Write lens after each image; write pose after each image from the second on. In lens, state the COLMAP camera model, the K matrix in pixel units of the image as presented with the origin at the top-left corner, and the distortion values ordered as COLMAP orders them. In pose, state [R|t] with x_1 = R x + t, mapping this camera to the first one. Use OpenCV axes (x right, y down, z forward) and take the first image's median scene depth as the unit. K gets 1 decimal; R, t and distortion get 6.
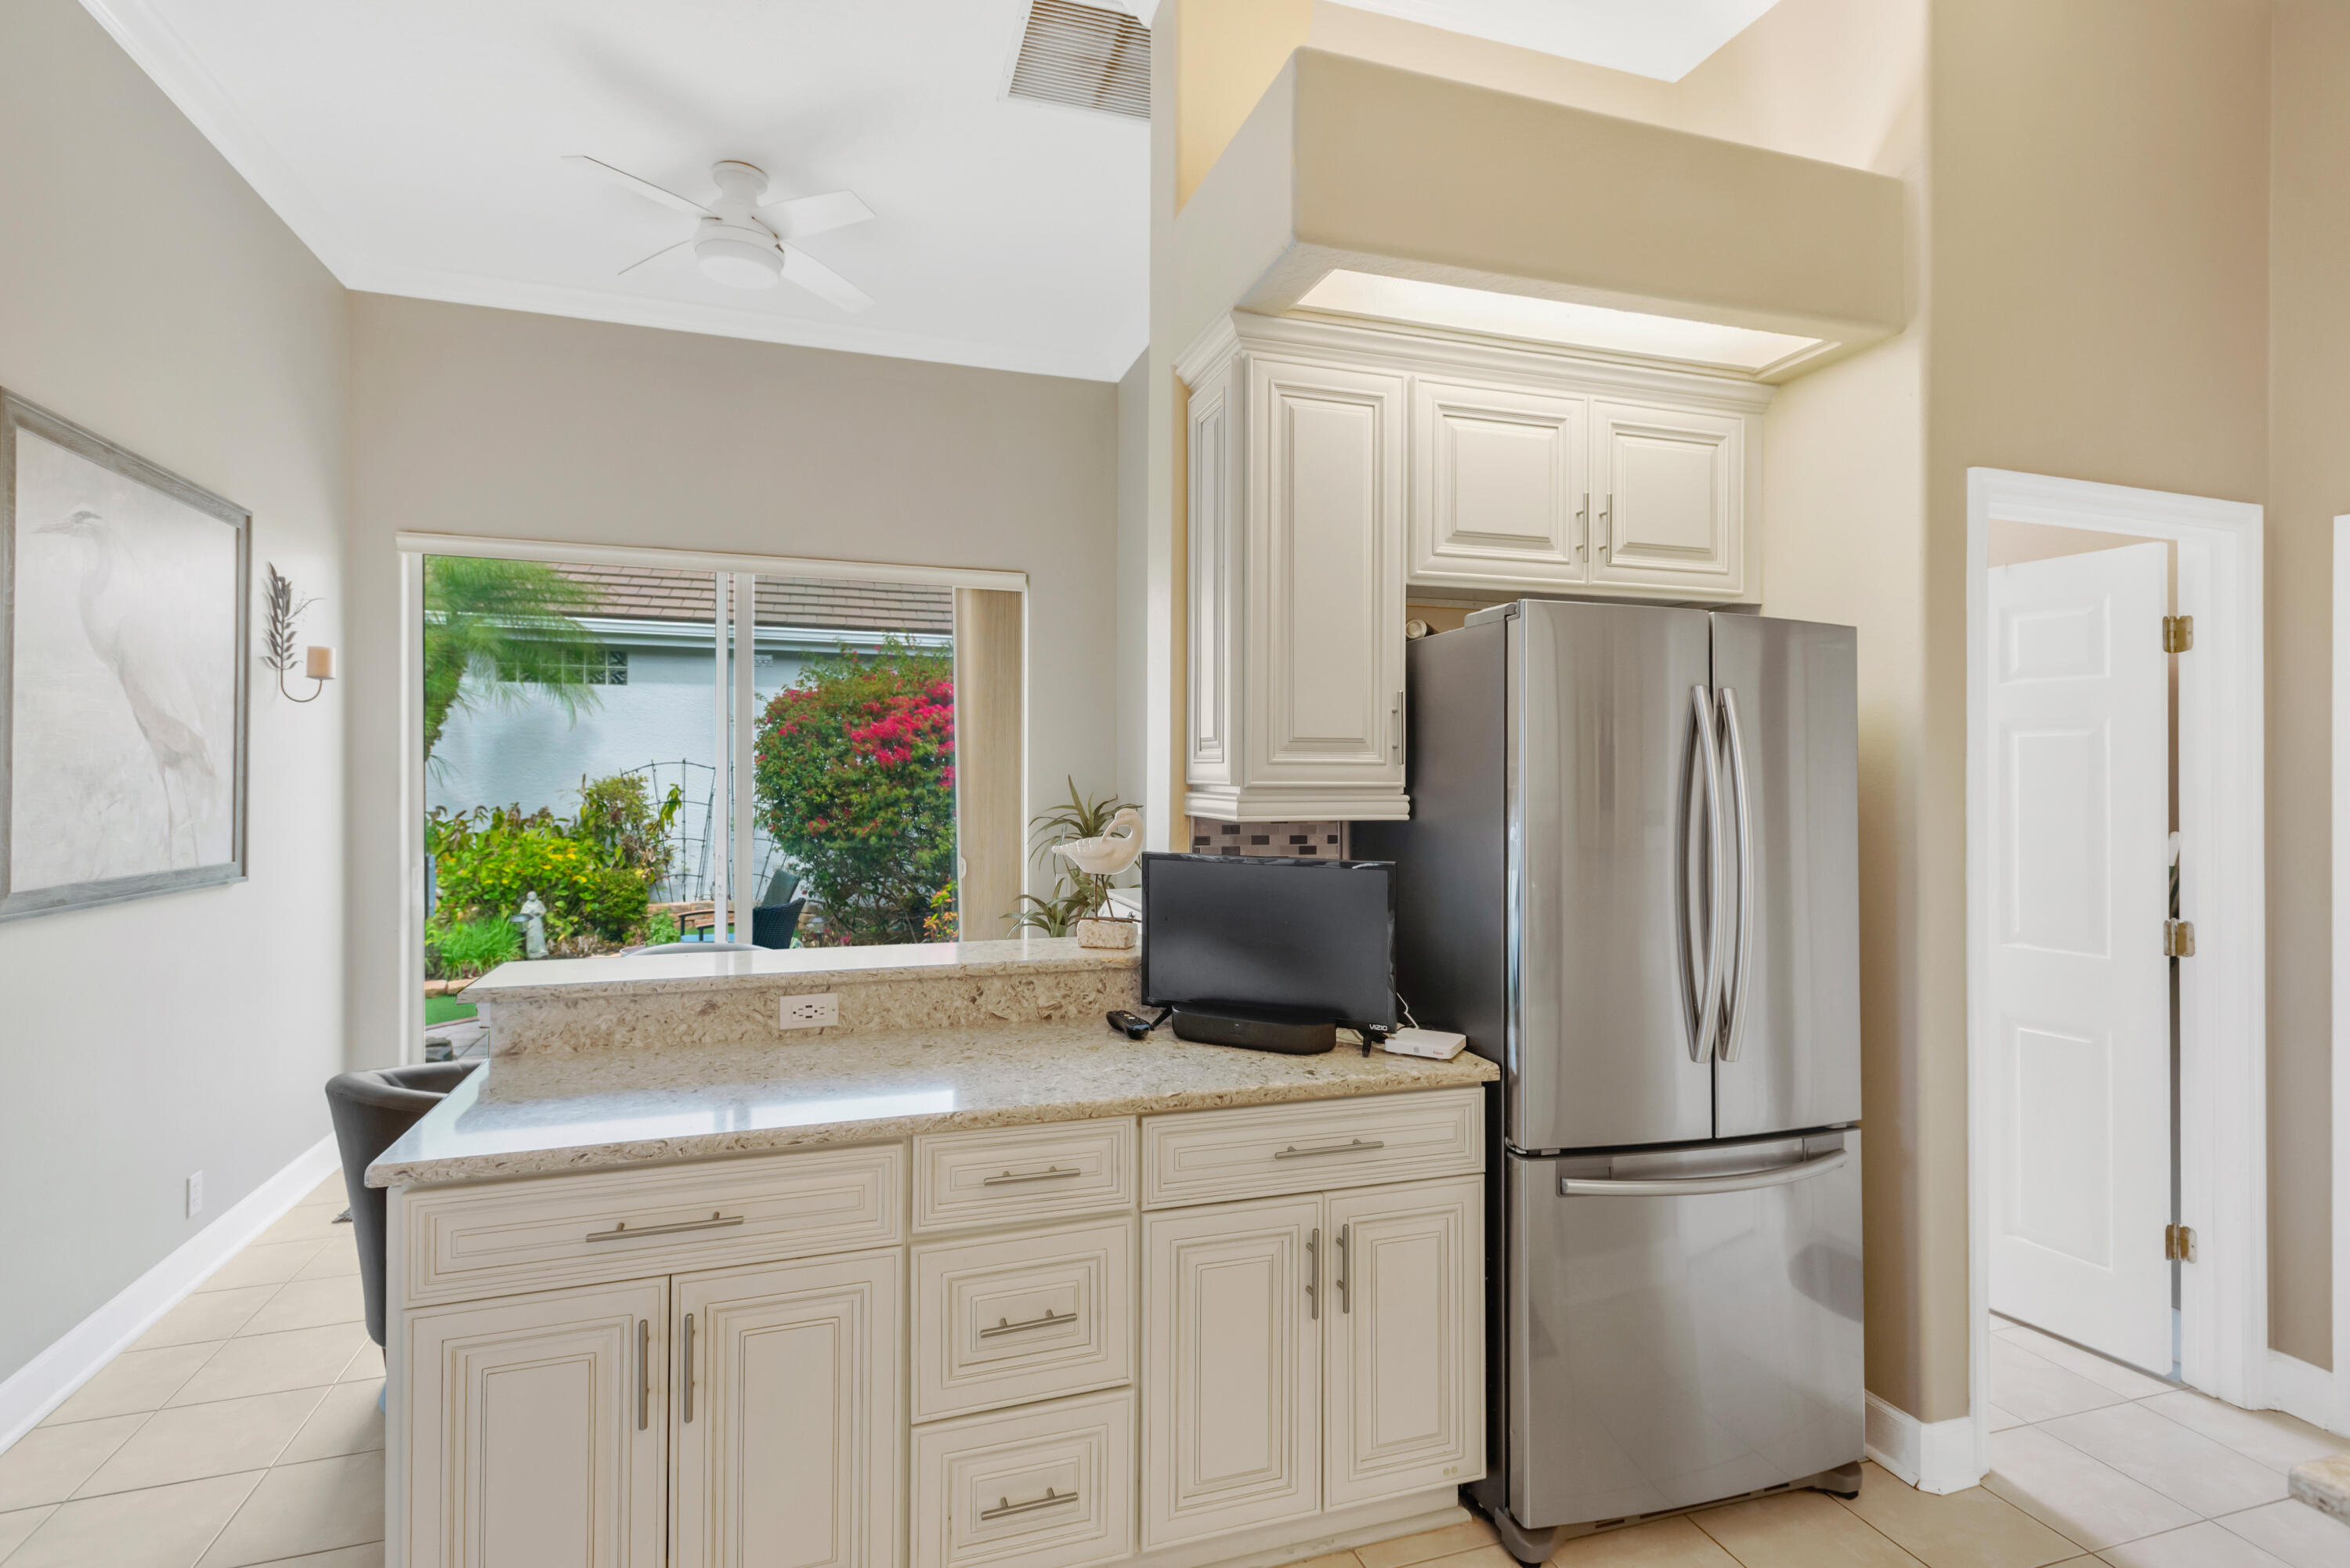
lens RADIAL K [[1115.1, 0, 1183.0], [0, 1115.1, 780.8], [0, 0, 1]] dist [0.016141, 0.000005]
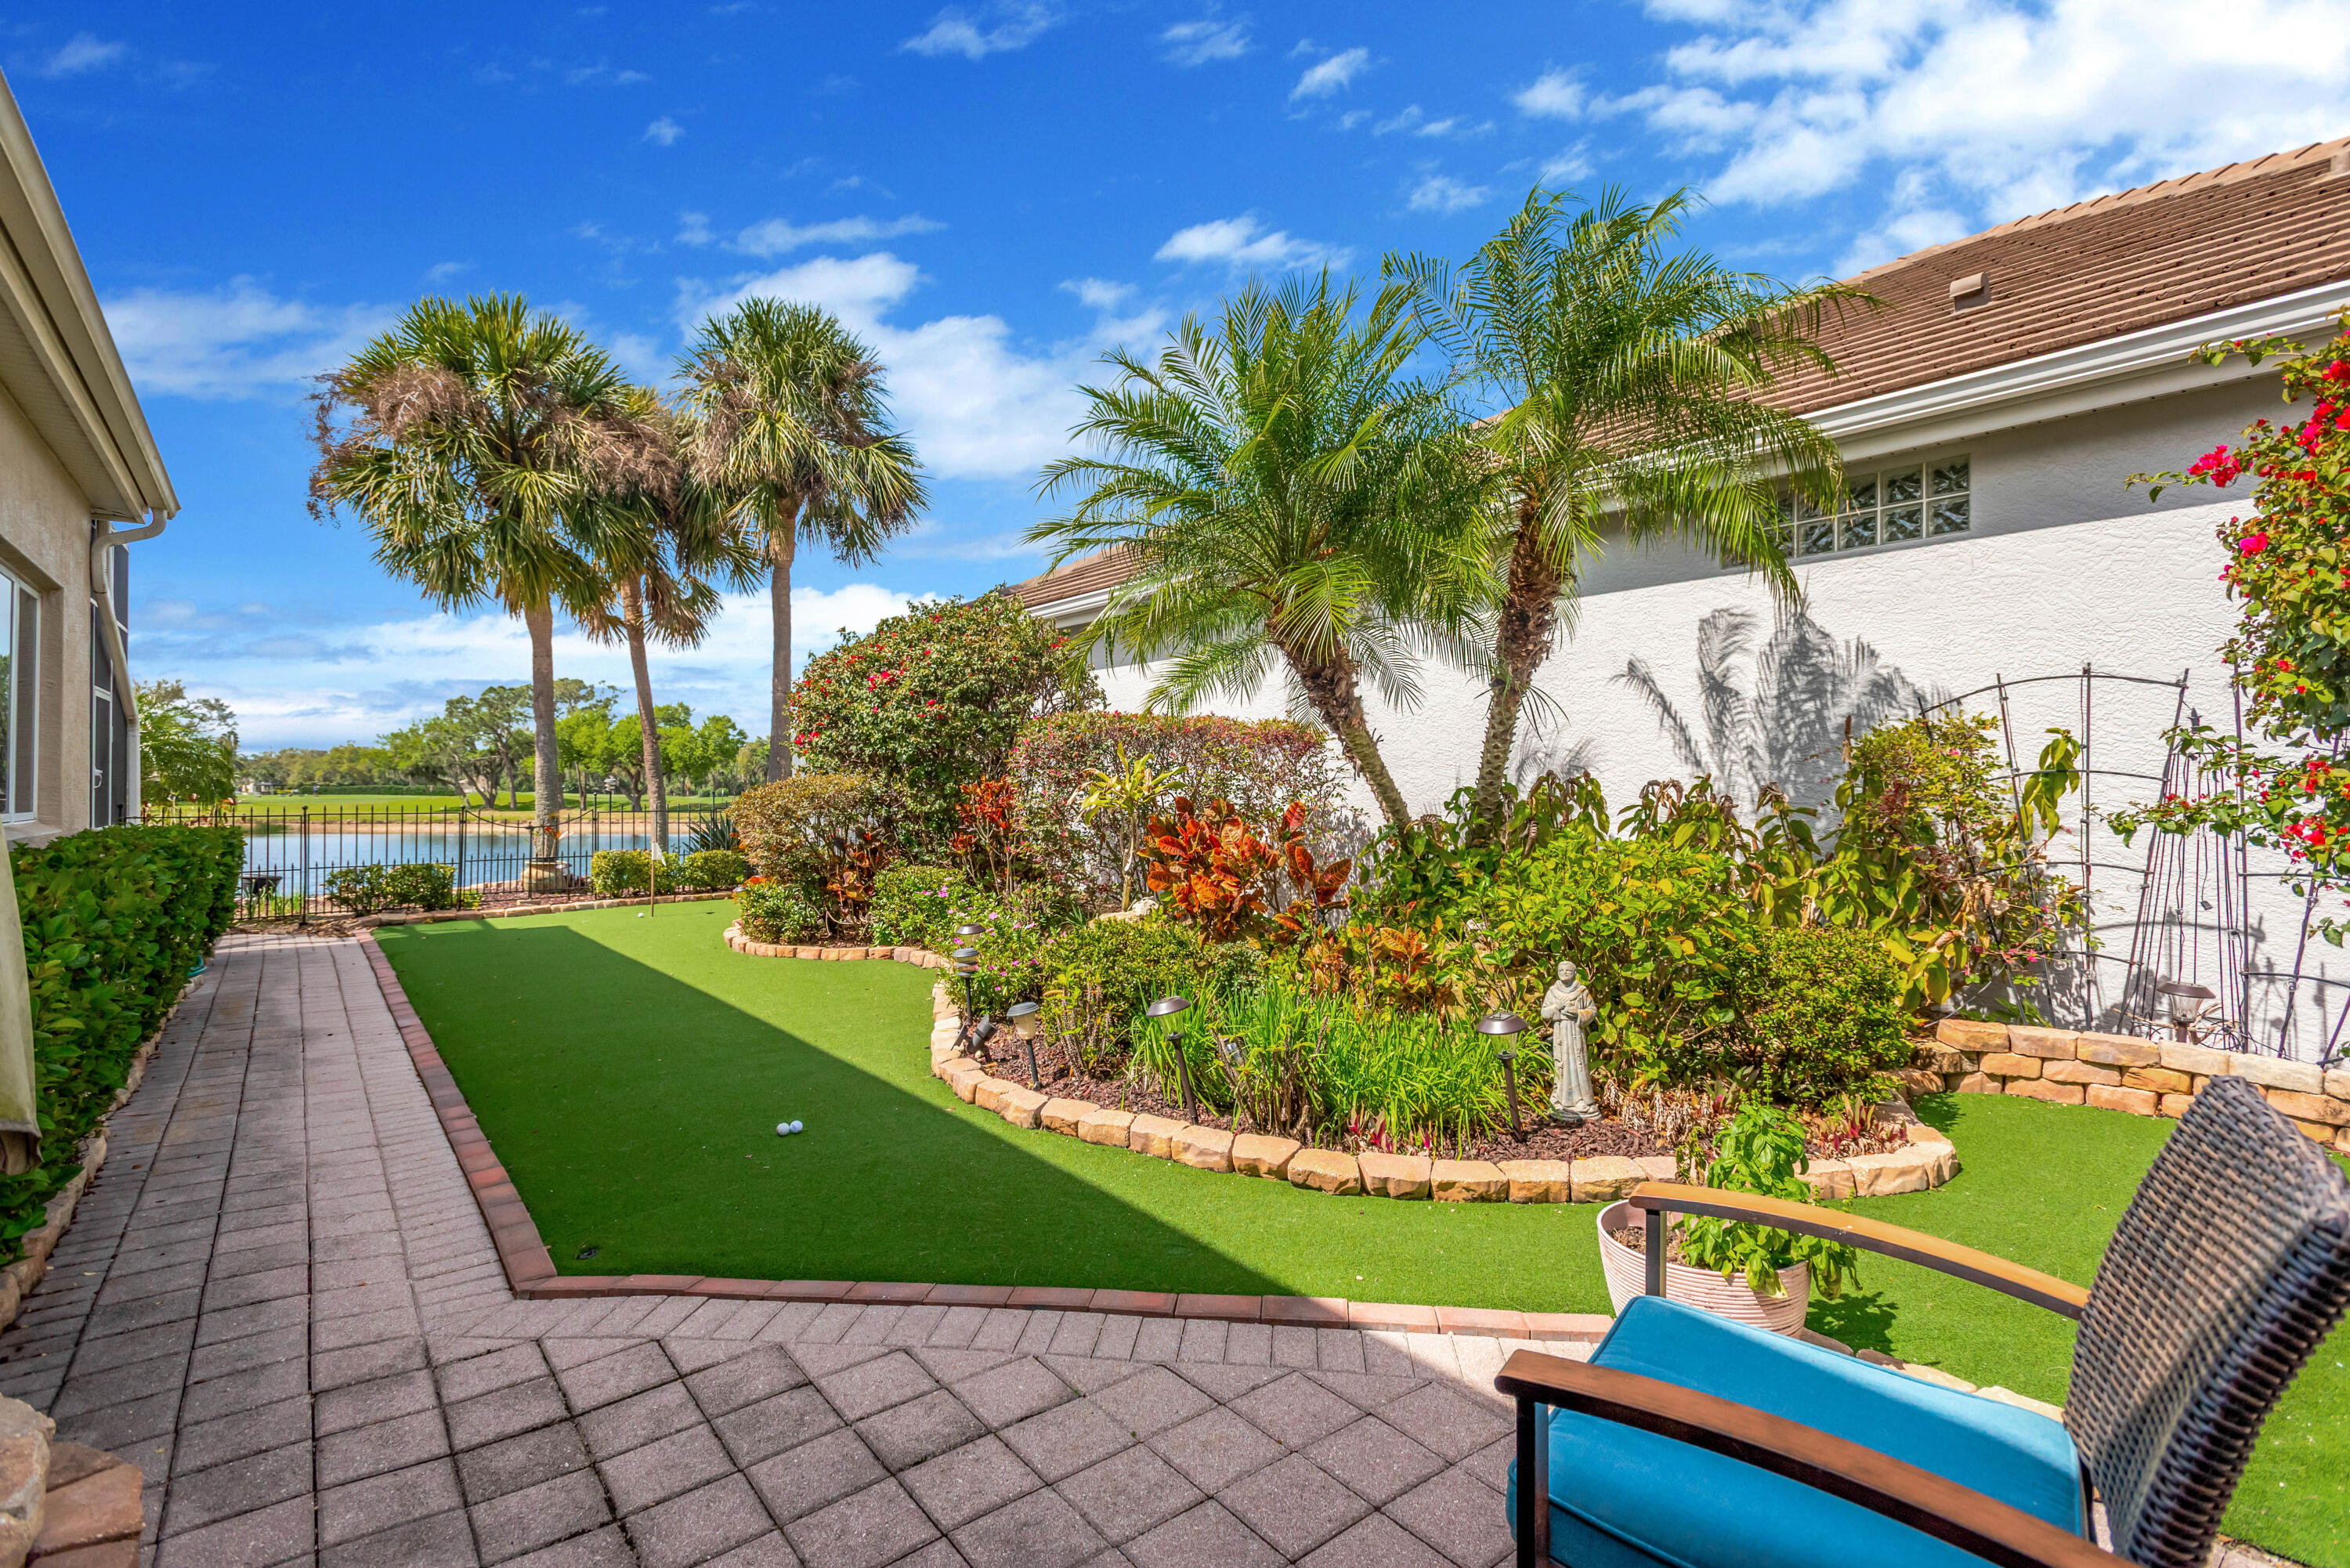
lens RADIAL K [[1115.1, 0, 1178.6], [0, 1115.1, 781.6], [0, 0, 1]] dist [0.016141, 0.000005]
pose [[0.342091, -0.009090, -0.939623, -0.210233], [0.001921, 0.999958, -0.008974, 0.030606], [0.939665, 0.001265, 0.342094, 0.663940]]
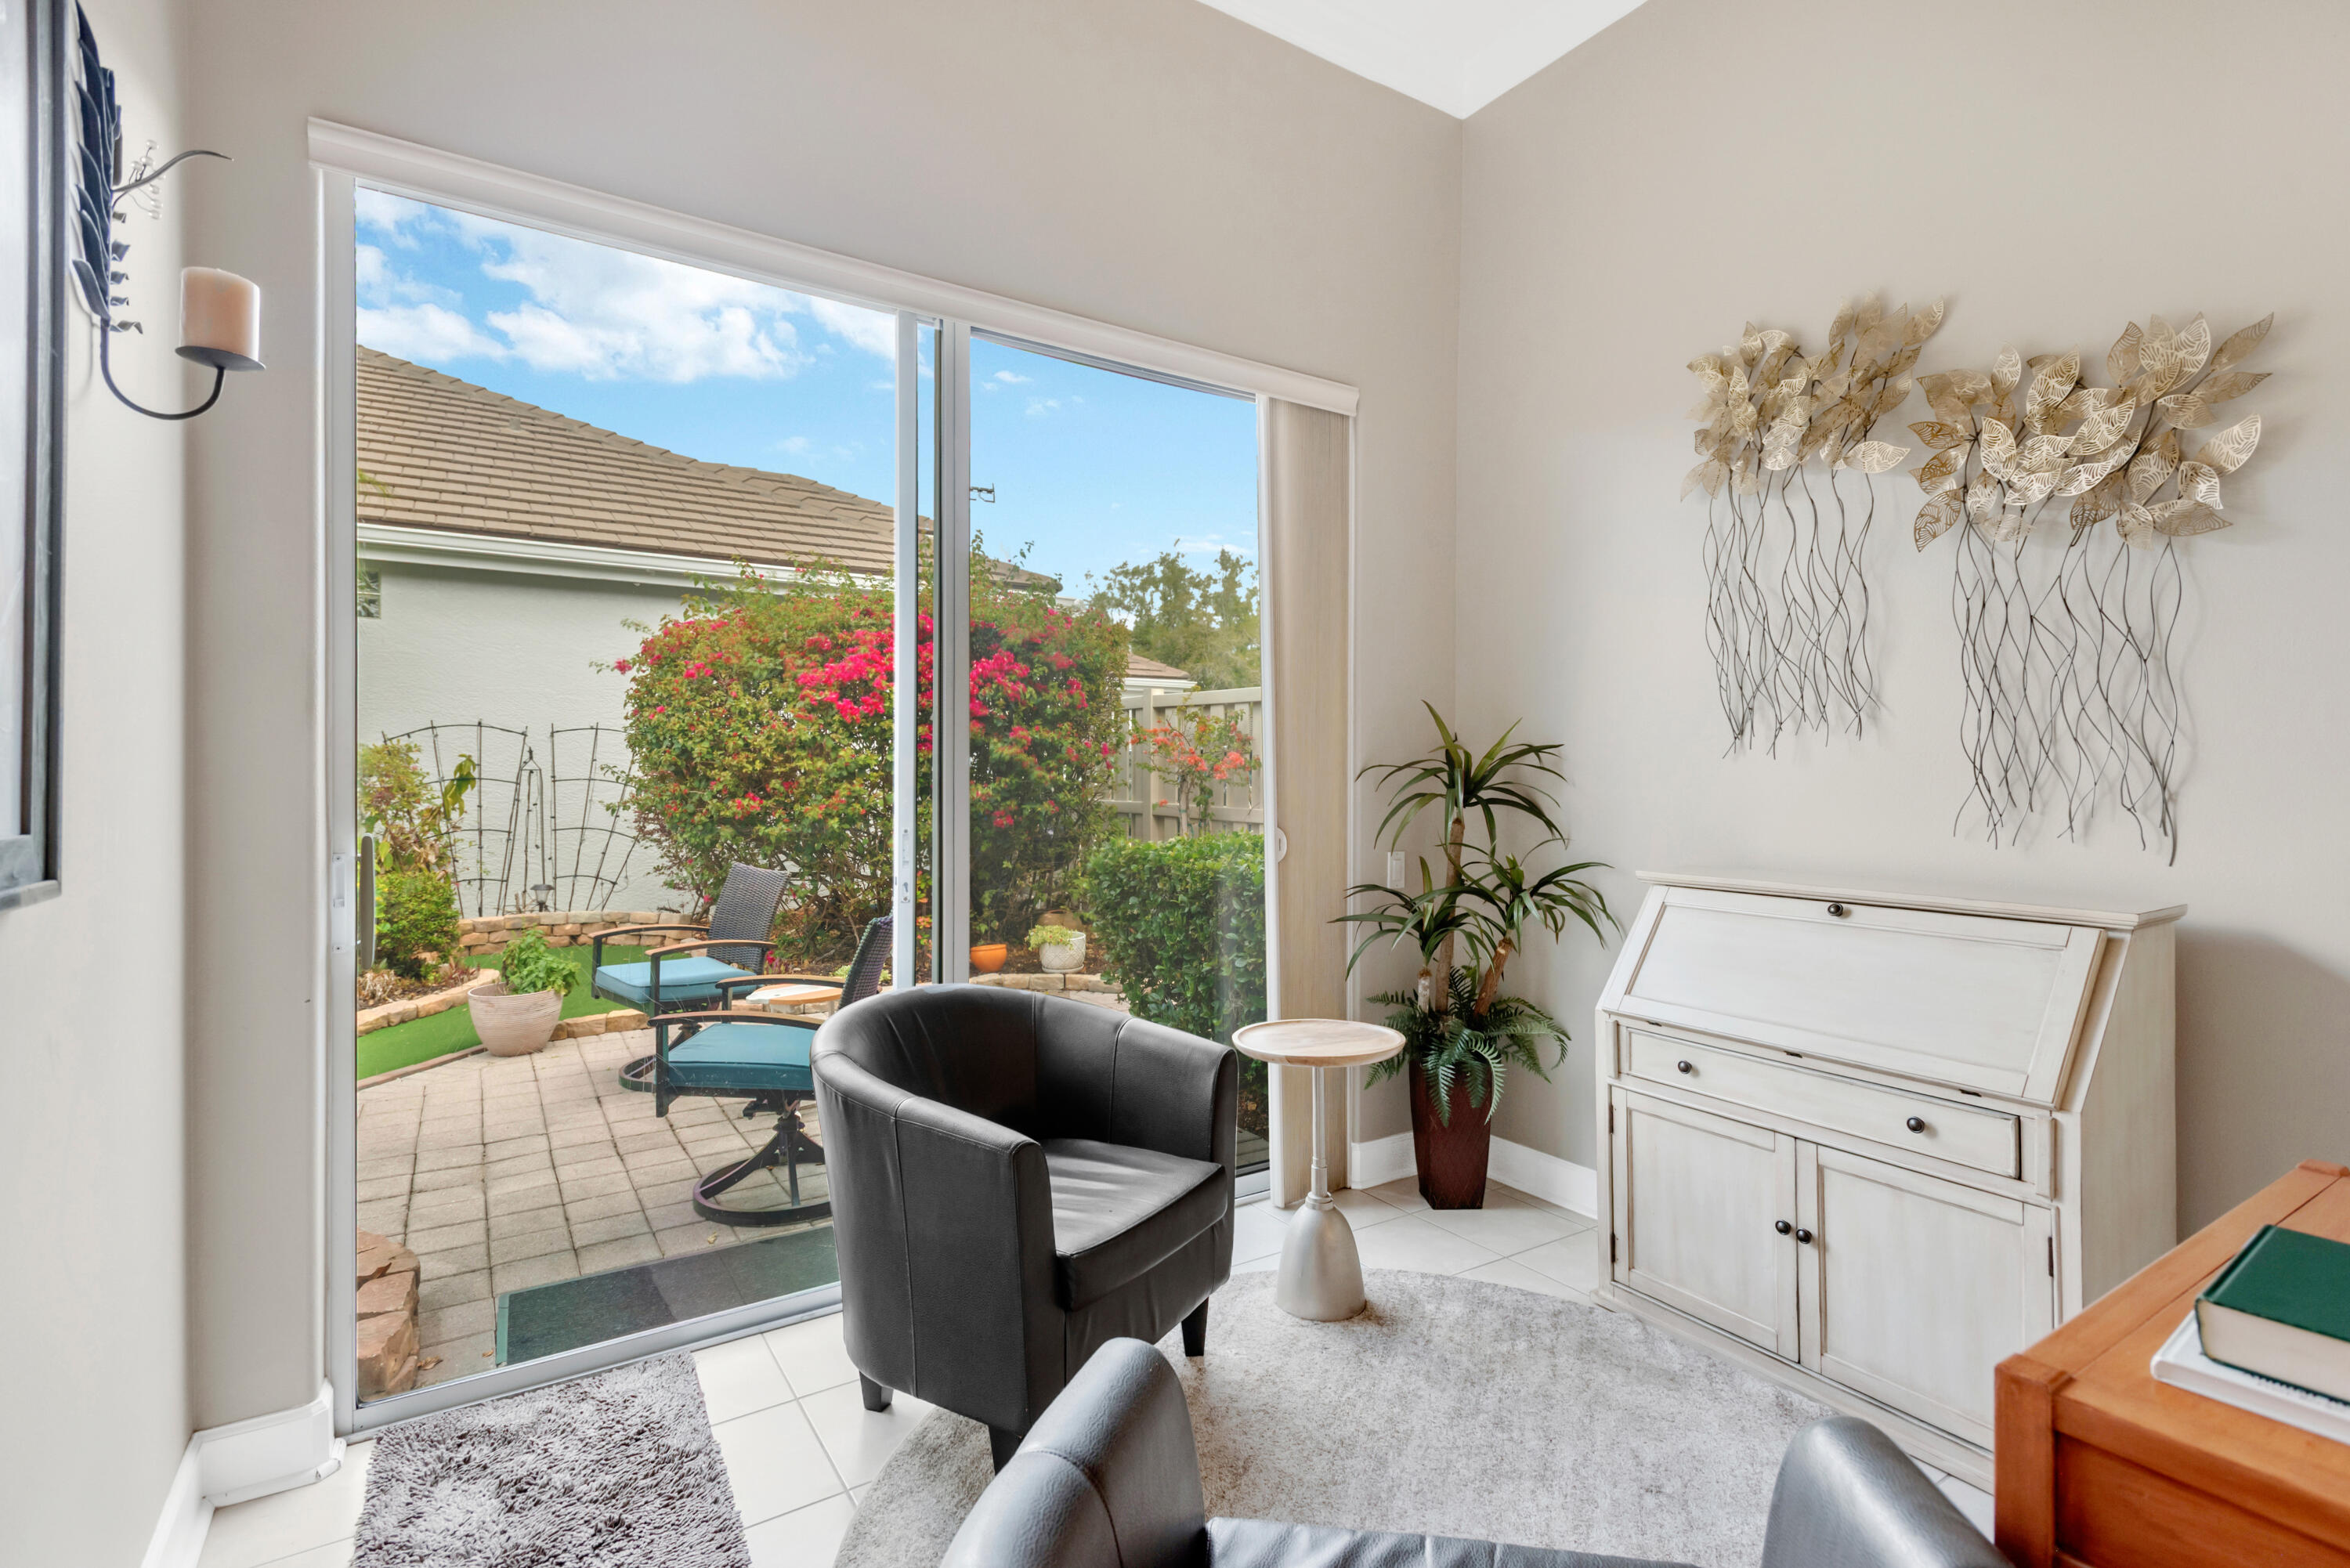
lens RADIAL K [[1115.1, 0, 1169.3], [0, 1115.1, 775.5], [0, 0, 1]] dist [0.016141, 0.000005]
pose [[0.971077, -0.003355, 0.238744, -0.223565], [0.003112, 0.999994, 0.001397, 0.020378], [-0.238748, -0.000614, 0.971081, 0.225266]]
